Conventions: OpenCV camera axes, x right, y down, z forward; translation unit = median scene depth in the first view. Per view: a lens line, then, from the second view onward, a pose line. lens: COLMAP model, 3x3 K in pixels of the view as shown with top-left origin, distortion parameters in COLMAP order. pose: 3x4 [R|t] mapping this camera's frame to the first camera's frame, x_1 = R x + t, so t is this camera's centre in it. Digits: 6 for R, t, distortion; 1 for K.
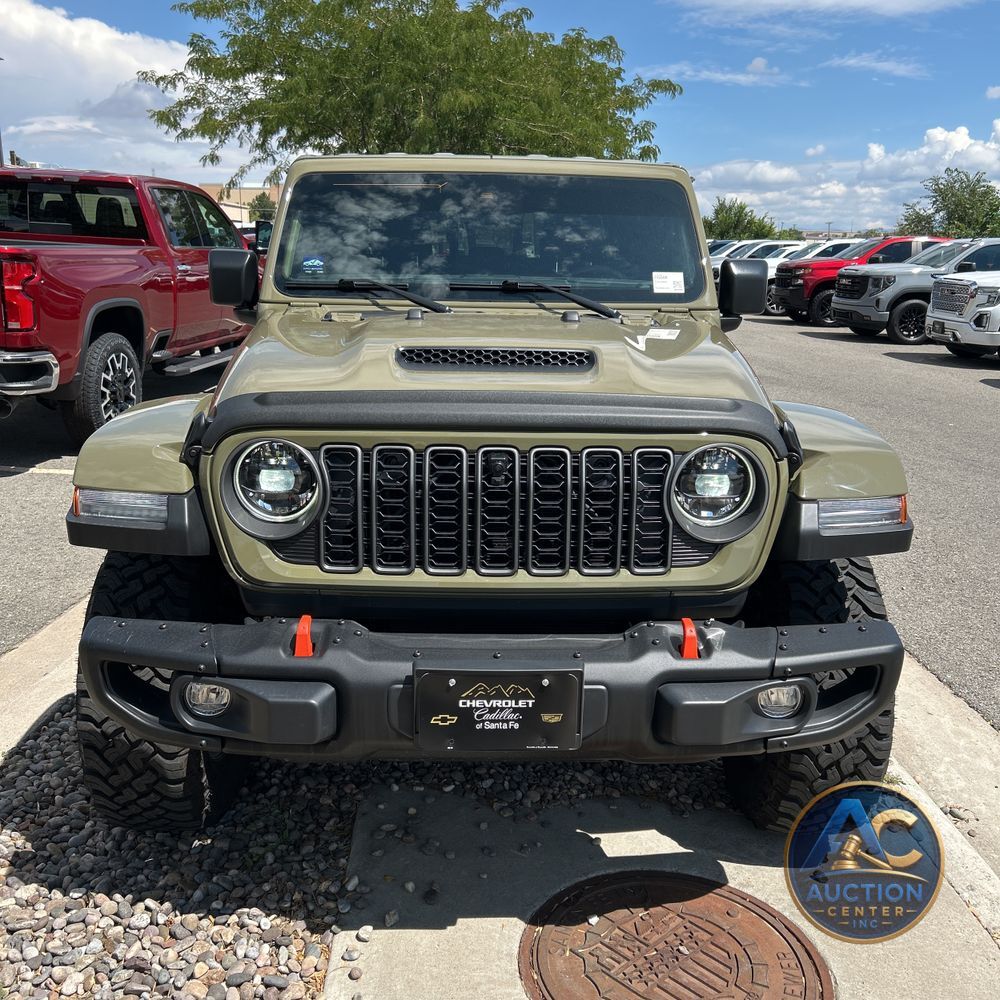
lens RADIAL K [[1036.7, 0, 504.5], [0, 1036.7, 473.0], [0, 0, 1]] dist [0.071249, -0.034829]
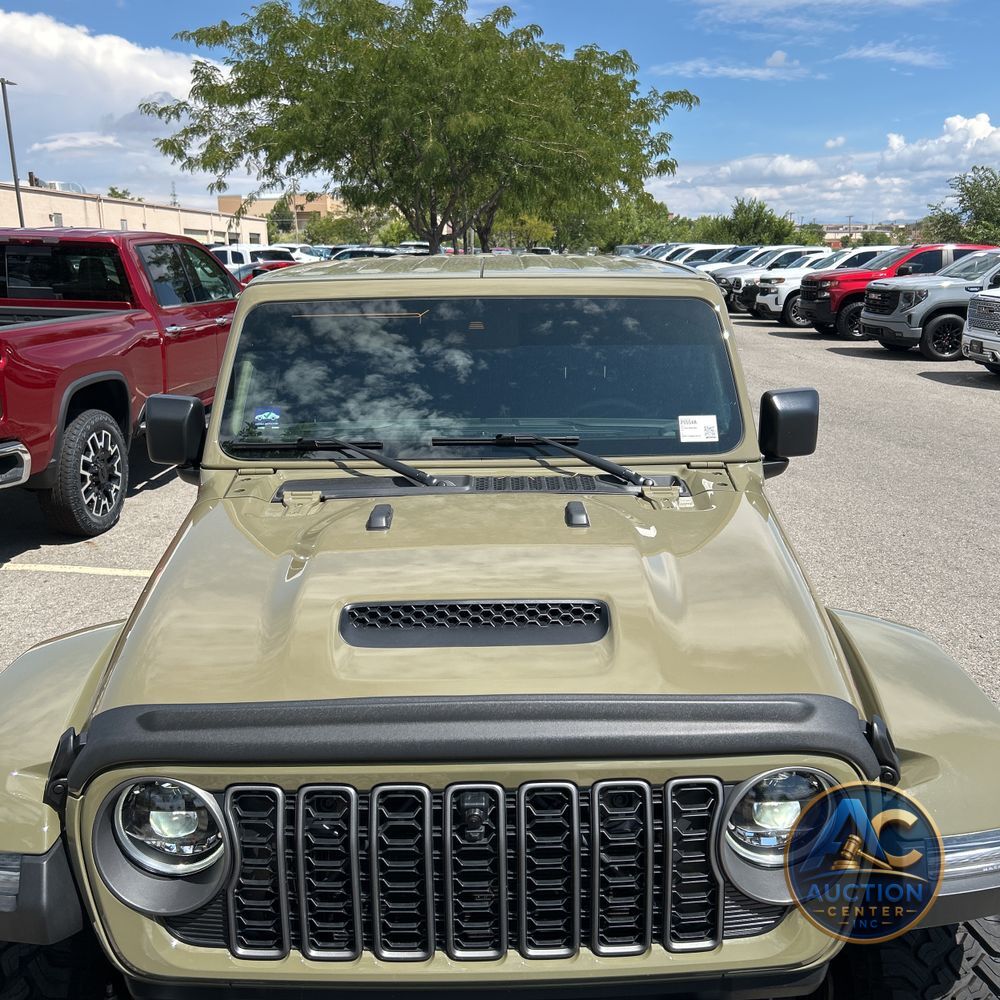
lens RADIAL K [[1020.7, 0, 498.2], [0, 1020.7, 470.7], [0, 0, 1]] dist [0.103748, -0.134797]
pose [[0.999377, -0.019923, -0.029146, 0.005250], [0.020060, 0.999789, 0.004443, -0.036267], [0.029052, -0.005025, 0.999565, 0.043640]]
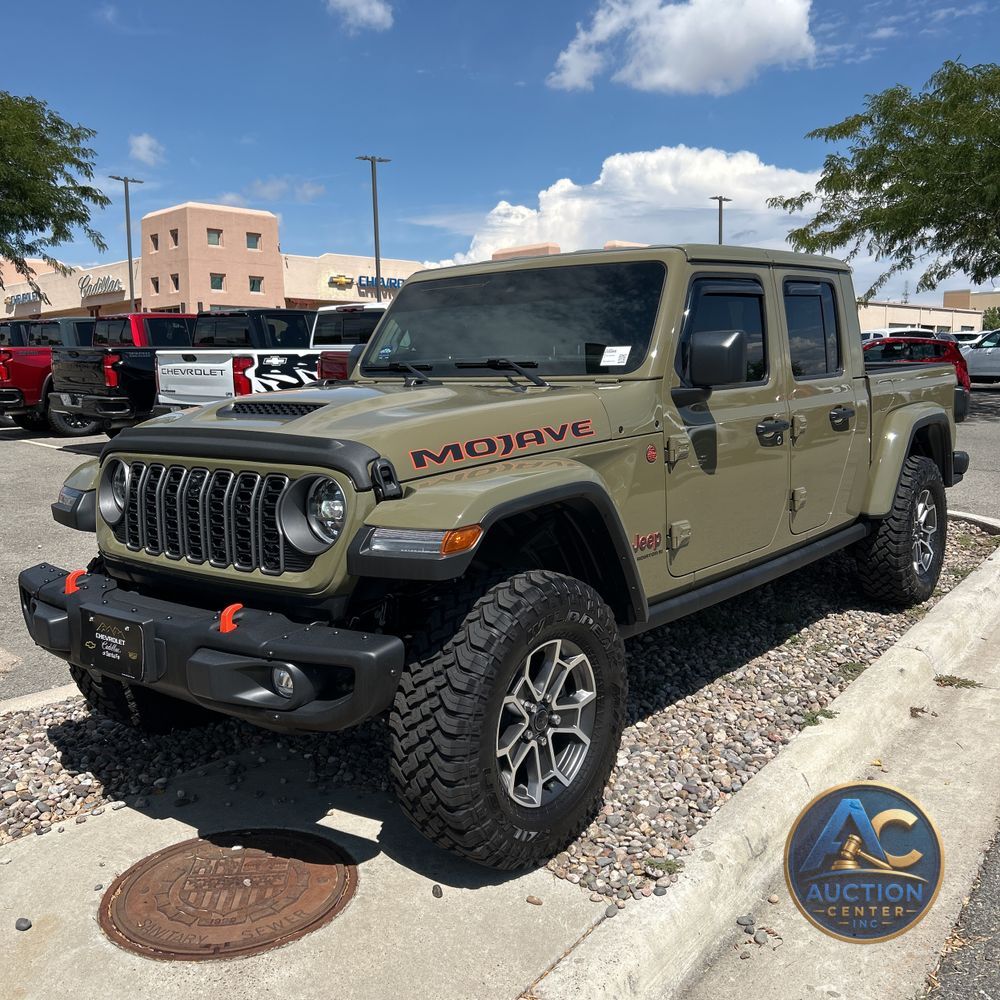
lens RADIAL K [[1054.8, 0, 495.4], [0, 1054.8, 496.3], [0, 0, 1]] dist [0.053288, -0.016324]
pose [[0.747064, 0.055126, -0.662462, 0.181164], [-0.113521, 0.992497, -0.045429, 0.004664], [0.654987, 0.109141, 0.747716, 0.032201]]
